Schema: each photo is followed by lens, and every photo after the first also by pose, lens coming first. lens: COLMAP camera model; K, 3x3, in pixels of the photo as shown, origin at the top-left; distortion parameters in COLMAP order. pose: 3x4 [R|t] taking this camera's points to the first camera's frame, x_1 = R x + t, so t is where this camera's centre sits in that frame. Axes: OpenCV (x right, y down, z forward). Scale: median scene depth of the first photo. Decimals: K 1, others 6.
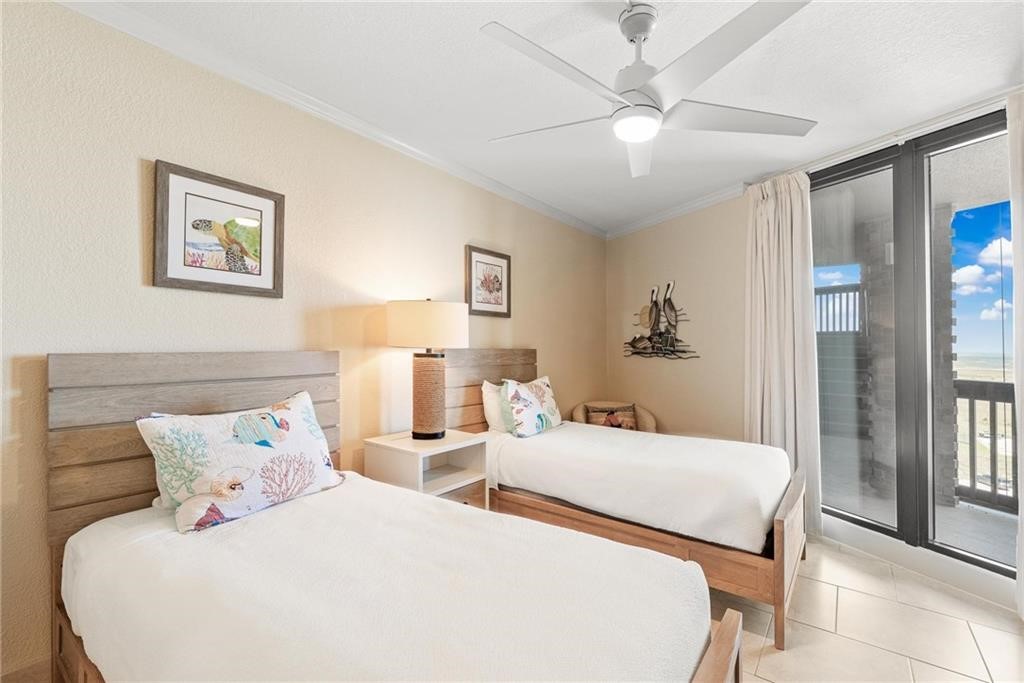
lens RADIAL K [[455.7, 0, 500.0], [0, 455.7, 331.8], [0, 0, 1]] dist [-0.000005, 0.000141]
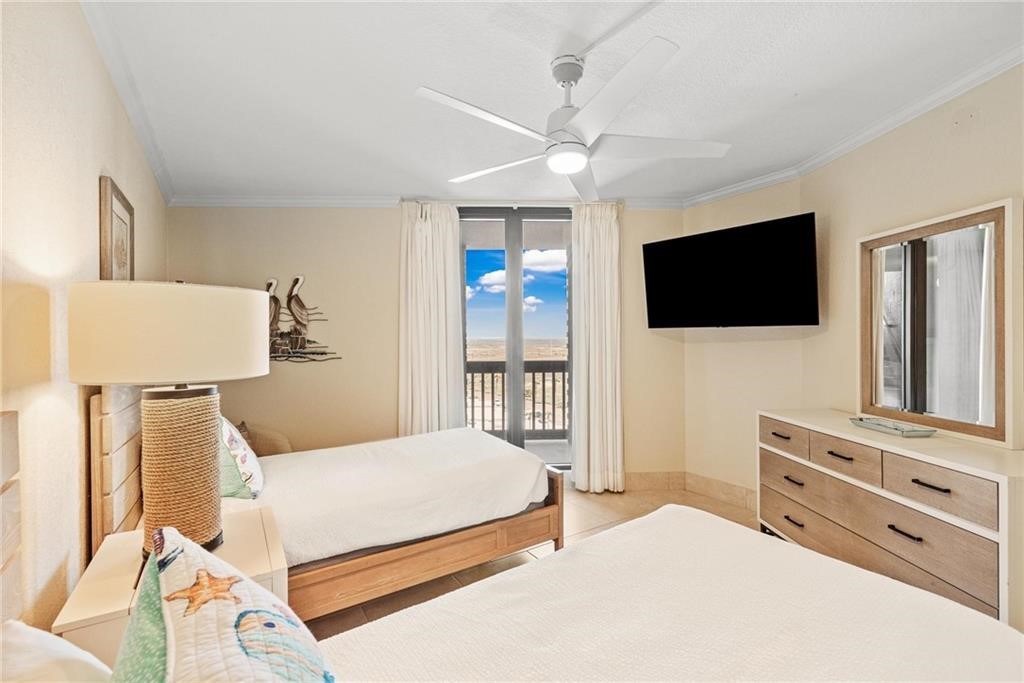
lens RADIAL K [[455.7, 0, 500.0], [0, 455.7, 331.8], [0, 0, 1]] dist [-0.000005, 0.000141]
pose [[0.364004, -0.018264, 0.931218, -0.428426], [-0.001703, 0.999793, 0.020275, -0.025976], [-0.931396, -0.008966, 0.363898, 0.397668]]
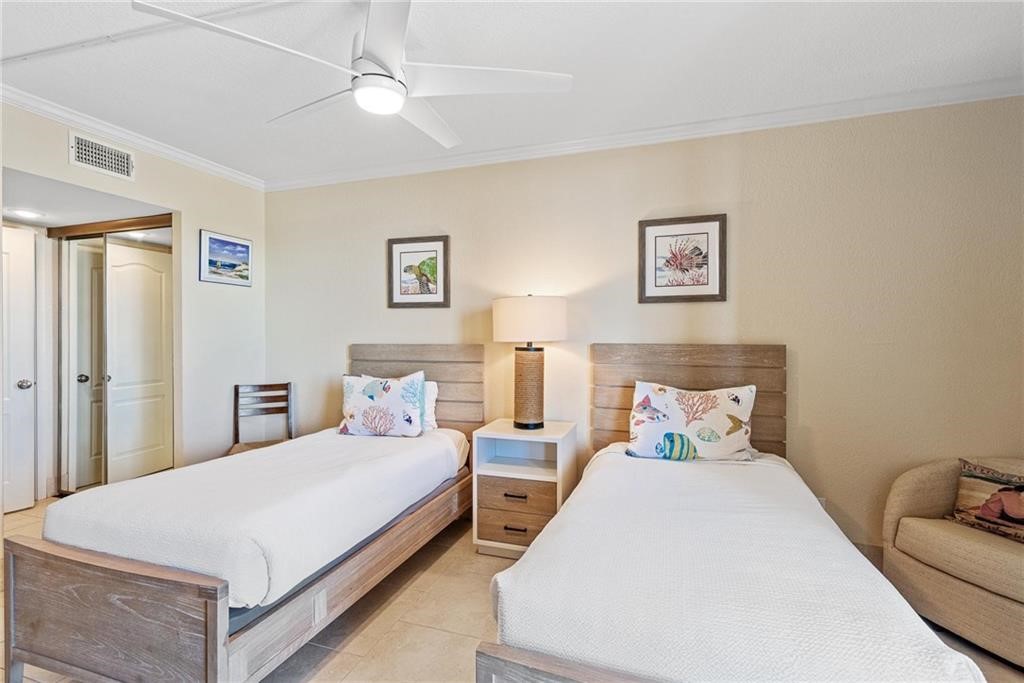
lens RADIAL K [[462.8, 0, 512.0], [0, 462.8, 341.5], [0, 0, 1]] dist [-0.000518, -0.000001]
pose [[0.315311, -0.006856, -0.948963, 0.711441], [0.026064, 0.999659, 0.001438, 0.027211], [0.948630, -0.025187, 0.315383, 0.532303]]
